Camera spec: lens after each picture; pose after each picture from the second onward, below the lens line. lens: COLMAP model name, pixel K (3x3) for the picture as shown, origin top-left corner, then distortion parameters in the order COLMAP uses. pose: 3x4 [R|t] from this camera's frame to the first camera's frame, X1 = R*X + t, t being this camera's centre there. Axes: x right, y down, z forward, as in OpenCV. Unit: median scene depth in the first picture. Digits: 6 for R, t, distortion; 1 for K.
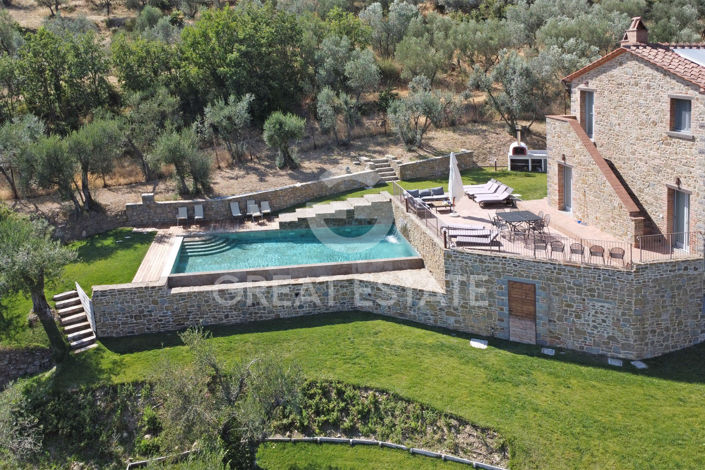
lens RADIAL K [[559.3, 0, 352.5], [0, 559.3, 235.0], [0, 0, 1]] dist [-0.013054, -0.000978]
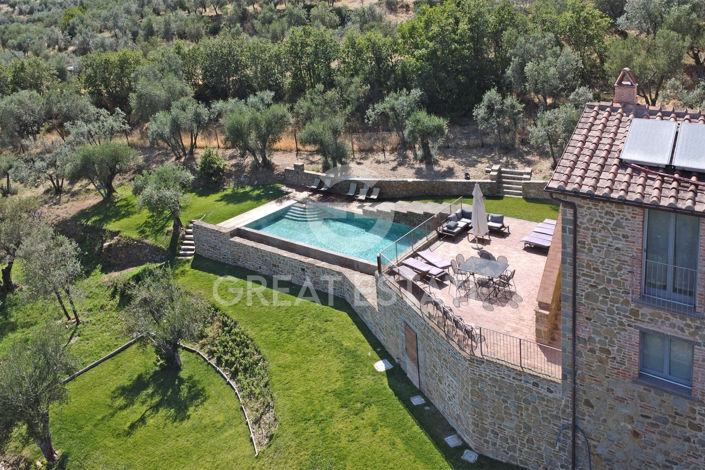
lens RADIAL K [[559.3, 0, 352.5], [0, 559.3, 235.0], [0, 0, 1]] dist [-0.013054, -0.000978]
pose [[0.698581, 0.270653, -0.662368, 0.808323], [-0.214008, 0.962360, 0.167525, -0.203254], [0.682778, 0.024722, 0.730208, 0.186129]]
